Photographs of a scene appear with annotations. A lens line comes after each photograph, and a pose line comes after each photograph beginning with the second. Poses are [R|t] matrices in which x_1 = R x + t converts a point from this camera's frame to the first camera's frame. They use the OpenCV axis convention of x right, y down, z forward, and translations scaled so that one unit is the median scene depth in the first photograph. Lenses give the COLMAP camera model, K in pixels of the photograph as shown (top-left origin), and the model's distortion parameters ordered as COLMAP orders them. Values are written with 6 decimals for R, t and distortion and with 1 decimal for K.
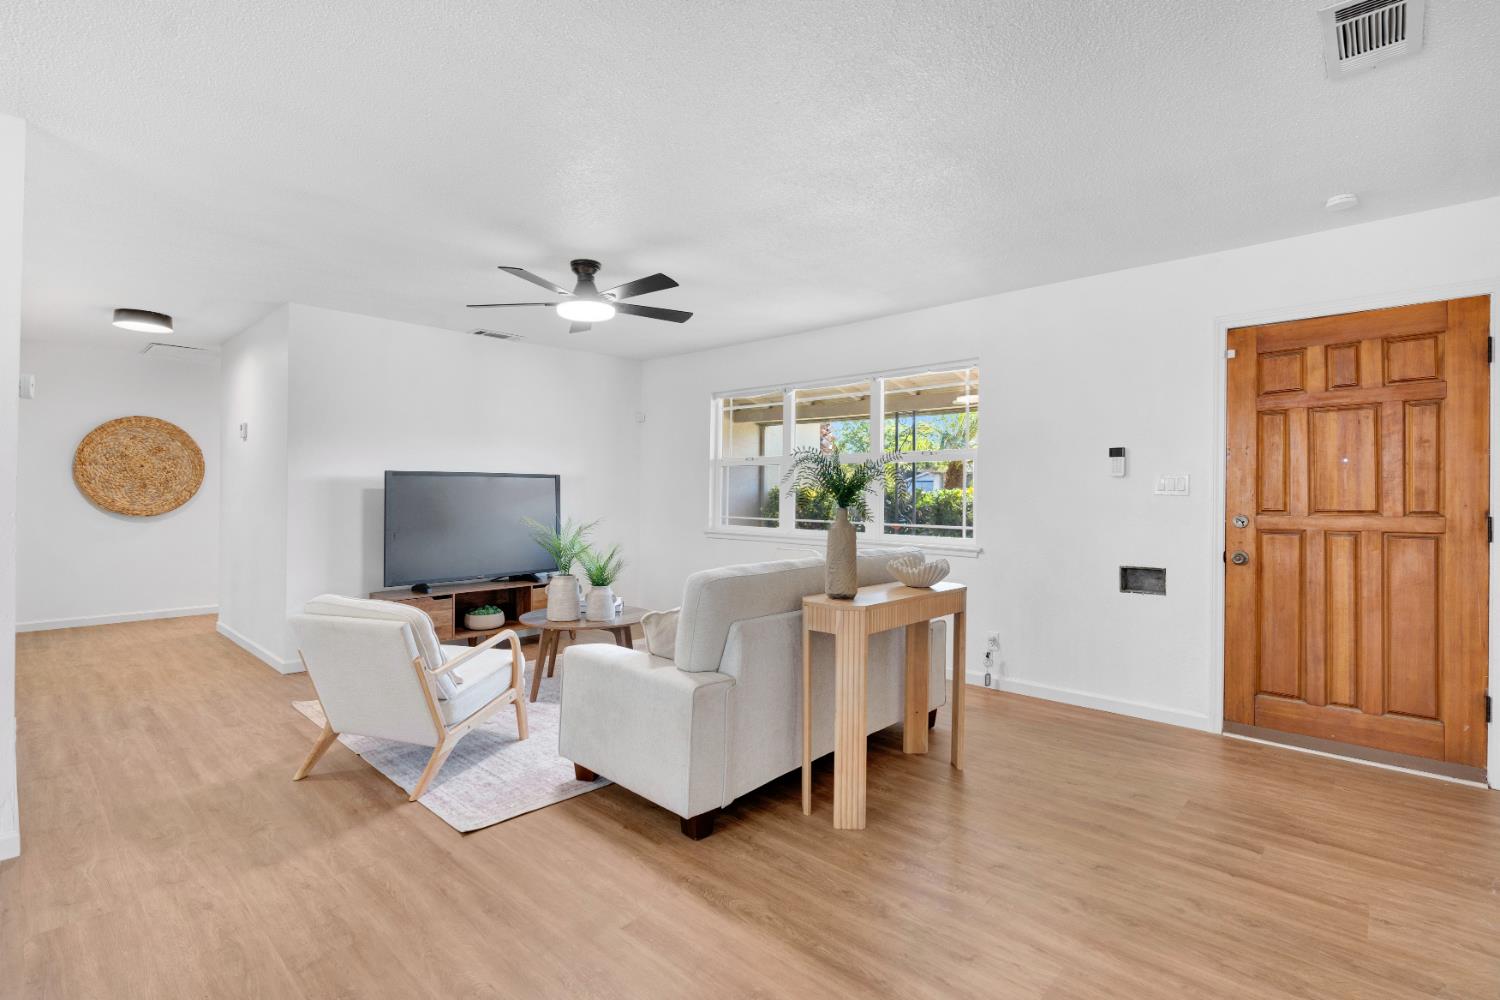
lens RADIAL K [[706.5, 0, 720.8], [0, 706.5, 488.2], [0, 0, 1]] dist [-0.007441, 0.000420]
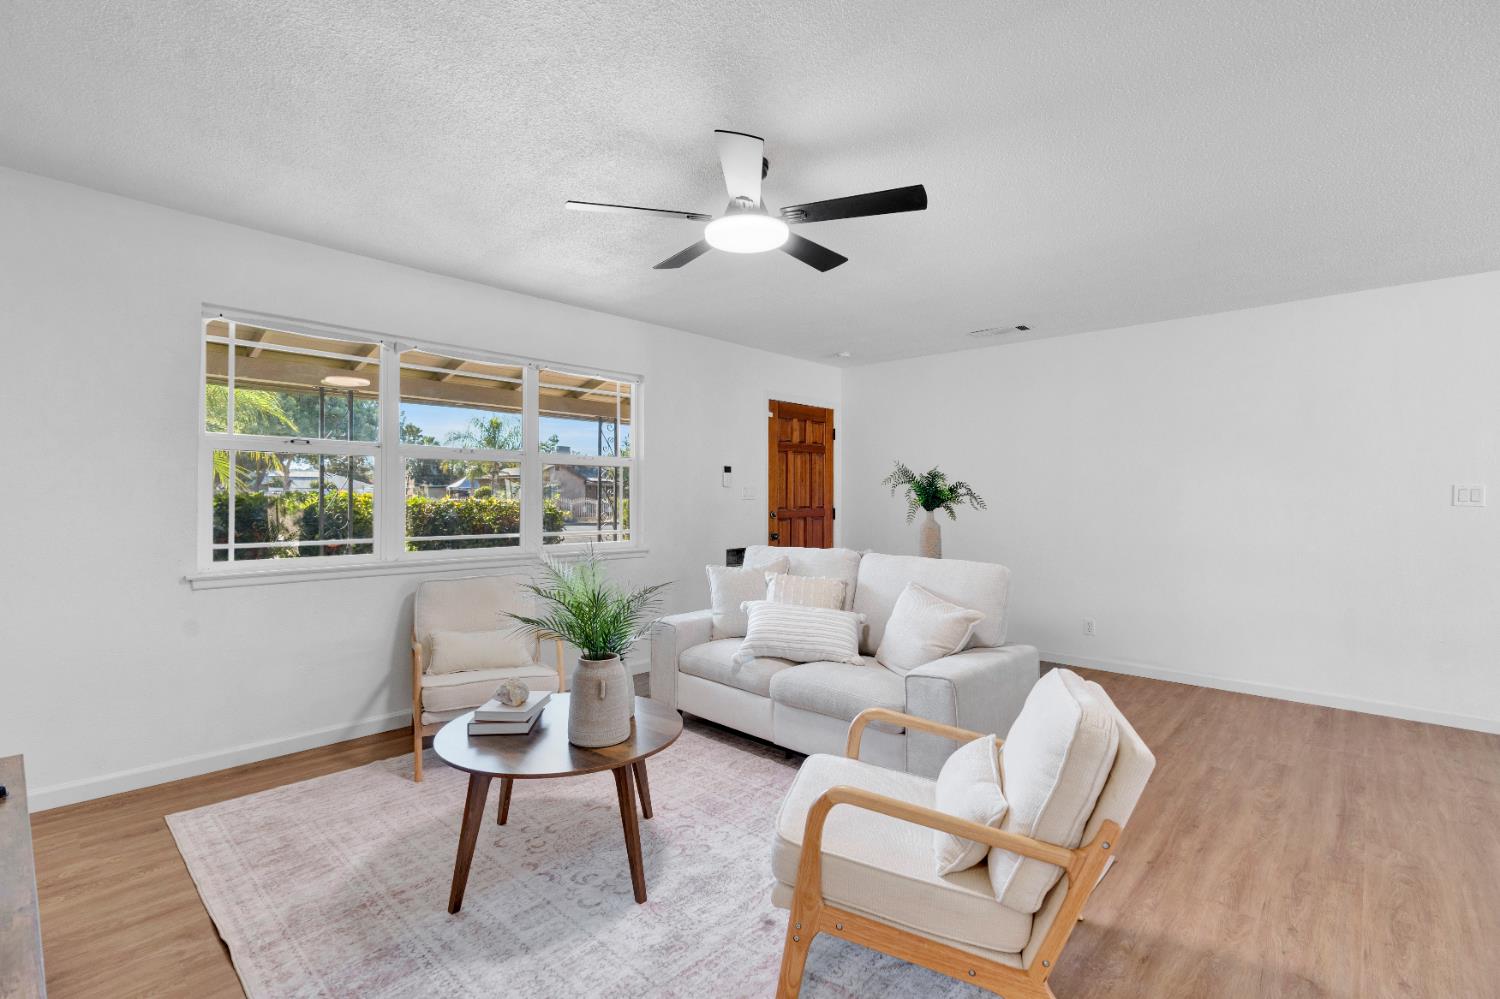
lens RADIAL K [[685.5, 0, 791.8], [0, 685.5, 457.4], [0, 0, 1]] dist [-0.003059, -0.000739]
pose [[-0.063863, 0.057468, 0.996303, -0.936424], [-0.003841, 0.998319, -0.057831, 0.005814], [-0.997951, -0.007521, -0.063535, 1.092194]]
